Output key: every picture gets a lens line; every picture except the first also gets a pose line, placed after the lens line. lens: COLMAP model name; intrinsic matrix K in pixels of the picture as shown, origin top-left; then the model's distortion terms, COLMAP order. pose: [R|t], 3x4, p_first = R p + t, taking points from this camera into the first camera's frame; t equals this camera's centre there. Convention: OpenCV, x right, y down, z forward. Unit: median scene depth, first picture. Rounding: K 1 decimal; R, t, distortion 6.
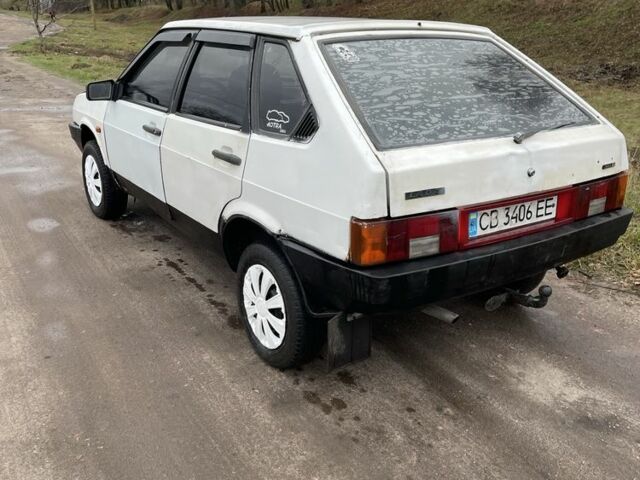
lens RADIAL K [[640.1, 0, 320.0], [0, 640.1, 240.0], [0, 0, 1]] dist [0.012552, -0.020146]
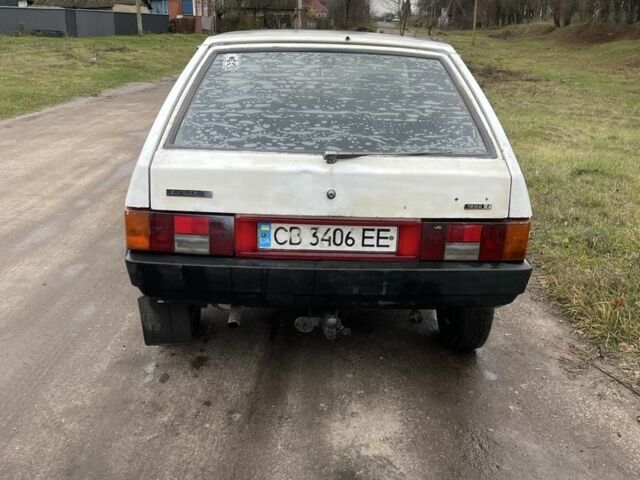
lens RADIAL K [[640.2, 0, 319.6], [0, 640.2, 232.9], [0, 0, 1]] dist [0.017550, 0.002161]
pose [[0.838210, 0.177197, -0.515758, 0.784008], [-0.194502, 0.980681, 0.020823, -0.063161], [0.509484, 0.082862, 0.856481, 0.179269]]
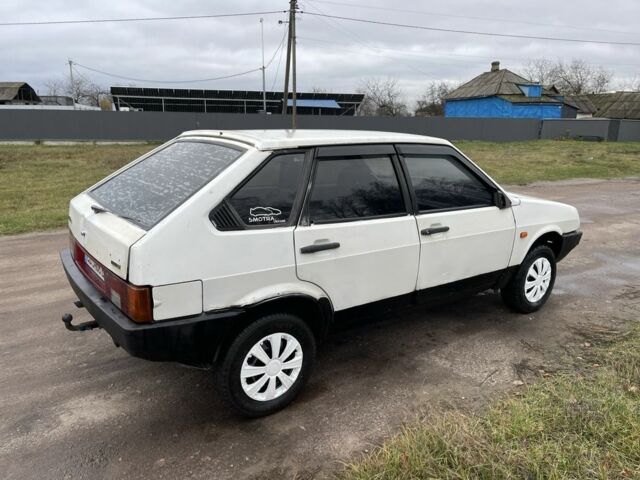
lens RADIAL K [[489.2, 0, 320.0], [0, 489.2, 240.0], [0, 0, 1]] dist [0.010428, 0.001835]
pose [[0.036679, 0.224481, -0.973788, 1.346644], [-0.345001, 0.917376, 0.198482, -0.465664], [0.937885, 0.328677, 0.111094, 1.319419]]
